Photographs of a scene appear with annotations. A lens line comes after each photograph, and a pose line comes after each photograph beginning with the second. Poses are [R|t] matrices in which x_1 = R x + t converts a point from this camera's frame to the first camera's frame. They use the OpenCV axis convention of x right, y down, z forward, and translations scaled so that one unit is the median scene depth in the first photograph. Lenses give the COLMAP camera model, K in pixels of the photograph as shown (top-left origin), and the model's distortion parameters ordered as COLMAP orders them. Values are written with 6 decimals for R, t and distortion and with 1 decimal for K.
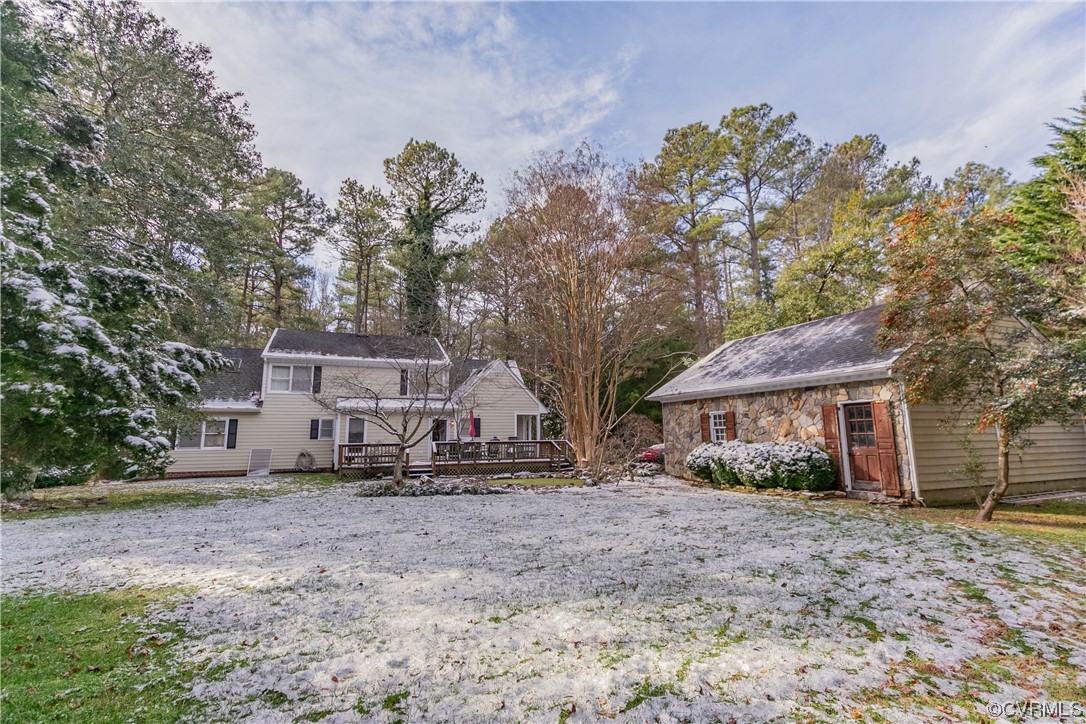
lens RADIAL K [[499.4, 0, 541.0], [0, 499.4, 361.3], [0, 0, 1]] dist [0.004023, 0.001580]
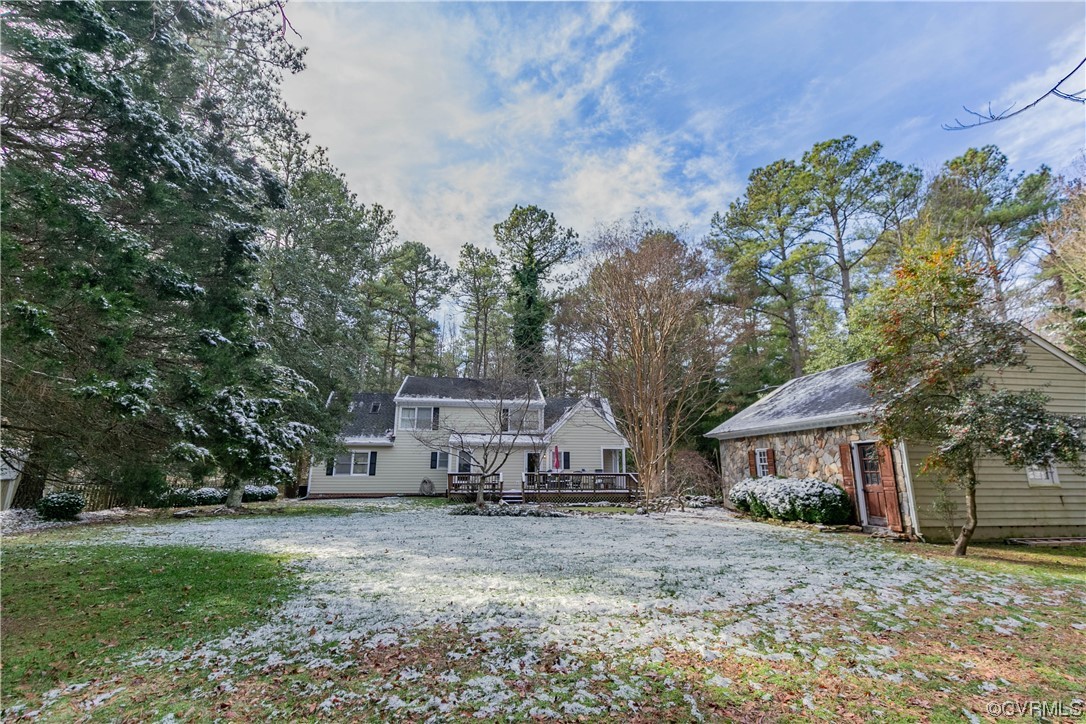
lens RADIAL K [[499.4, 0, 543.3], [0, 499.4, 362.0], [0, 0, 1]] dist [0.004023, 0.001580]
pose [[0.967830, -0.037272, -0.248830, 0.119104], [0.022037, 0.997724, -0.063734, -0.018958], [0.250639, 0.056200, 0.966448, -0.115342]]
